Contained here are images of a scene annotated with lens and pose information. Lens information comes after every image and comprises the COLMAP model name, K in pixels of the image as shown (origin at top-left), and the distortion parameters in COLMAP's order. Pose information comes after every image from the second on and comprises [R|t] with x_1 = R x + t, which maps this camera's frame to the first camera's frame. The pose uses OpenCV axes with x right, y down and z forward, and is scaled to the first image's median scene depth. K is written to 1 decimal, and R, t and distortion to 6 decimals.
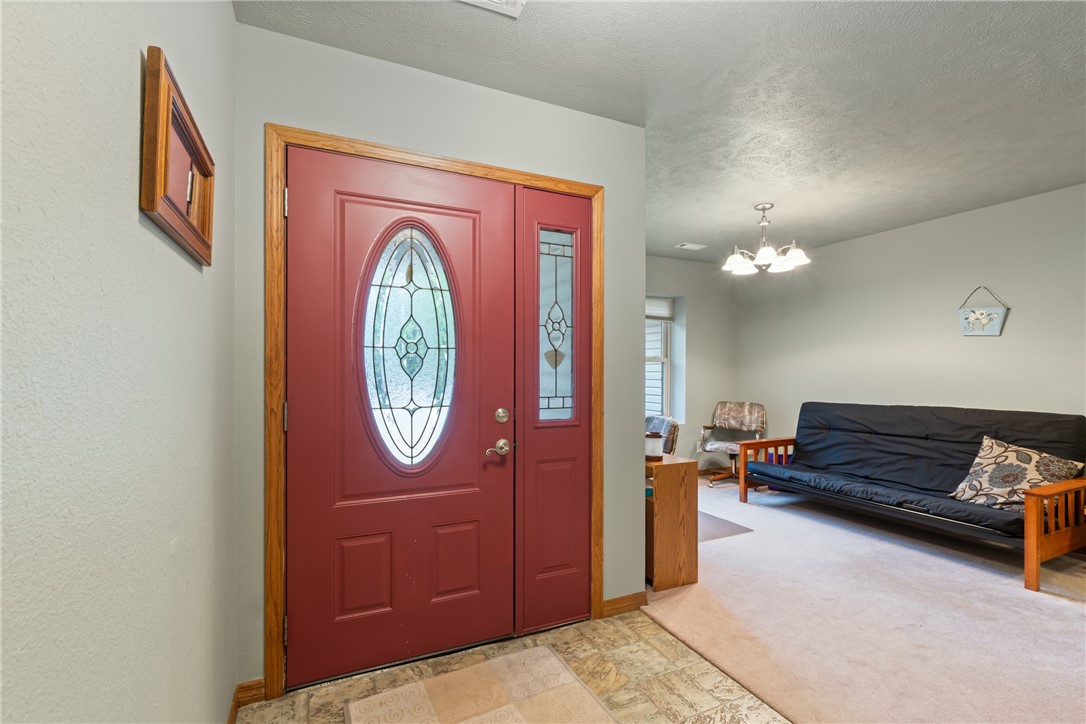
lens RADIAL K [[478.4, 0, 541.6], [0, 478.4, 378.4], [0, 0, 1]] dist [0.000371, 0.000502]
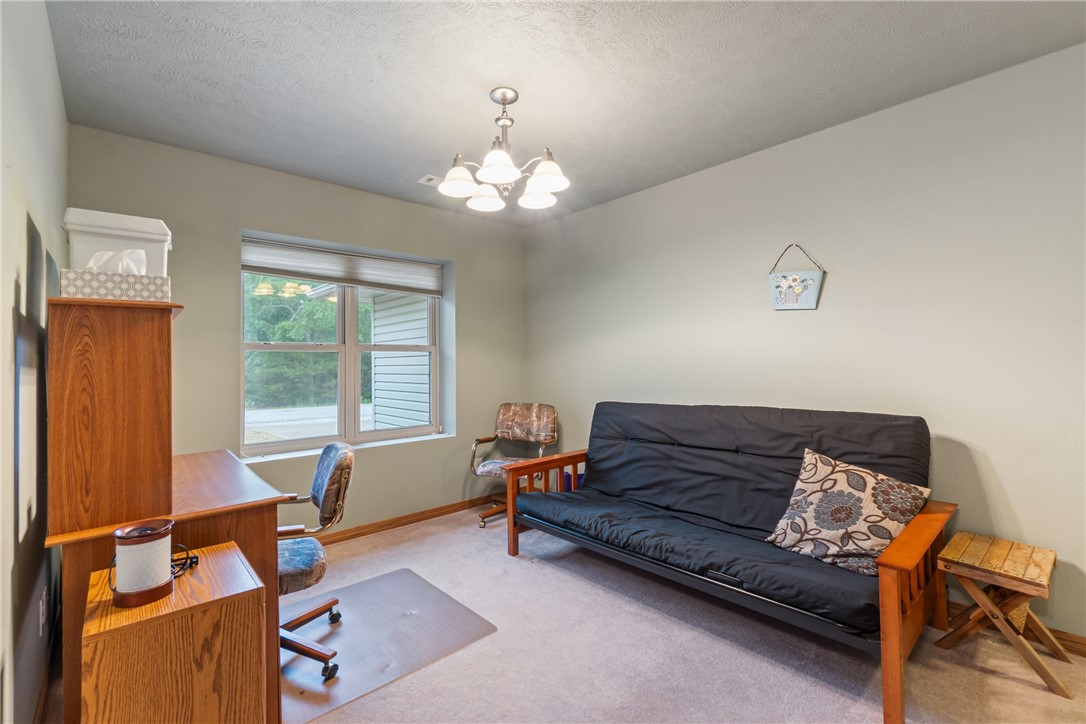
lens RADIAL K [[475.6, 0, 541.2], [0, 475.6, 364.1], [0, 0, 1]] dist [0.000308, 0.000406]
pose [[0.959204, -0.018889, 0.282081, 0.350591], [0.022775, 0.999685, -0.010503, -0.005598], [-0.281794, 0.016499, 0.959333, 0.428960]]
